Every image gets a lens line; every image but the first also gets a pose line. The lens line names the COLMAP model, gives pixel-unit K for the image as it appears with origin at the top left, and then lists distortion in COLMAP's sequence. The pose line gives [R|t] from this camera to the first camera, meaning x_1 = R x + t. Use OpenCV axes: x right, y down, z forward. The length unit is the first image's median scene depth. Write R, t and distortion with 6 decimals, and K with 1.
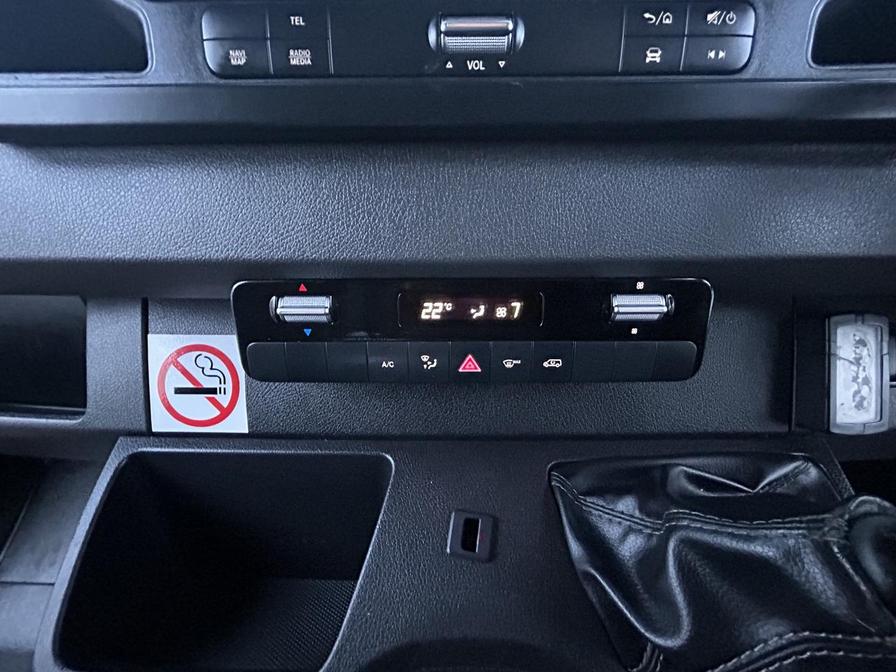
lens RADIAL K [[363.3, 0, 451.7], [0, 363.3, 337.2], [0, 0, 1]] dist [0.000181, 0.000088]
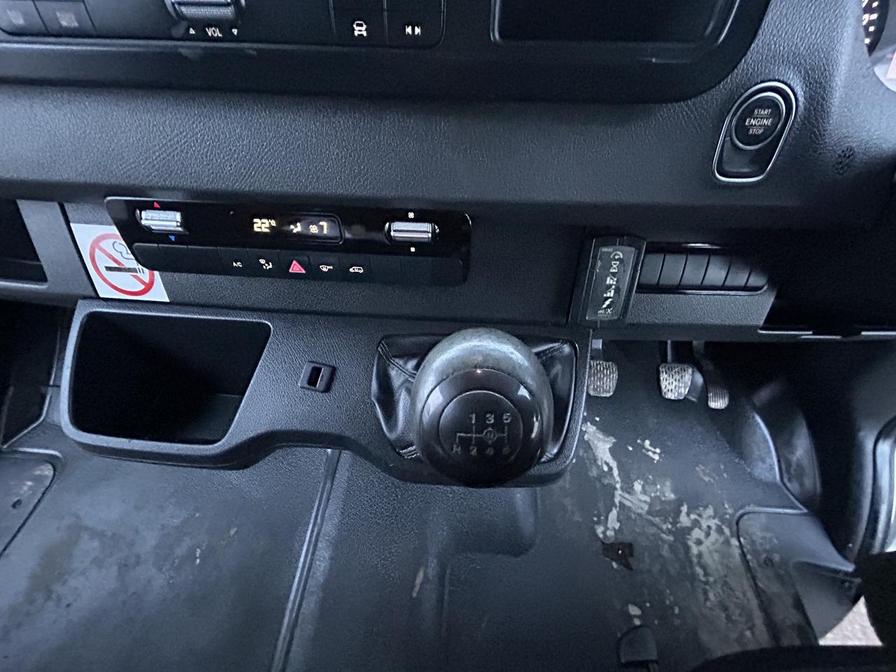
lens RADIAL K [[357.0, 0, 448.0], [0, 357.0, 336.0], [0, 0, 1]] dist [-0.000958, 0.000065]
pose [[0.998488, 0.052149, -0.017361, 0.653396], [-0.041295, 0.920235, 0.389182, -0.232238], [0.036272, -0.387876, 0.920997, -0.311041]]
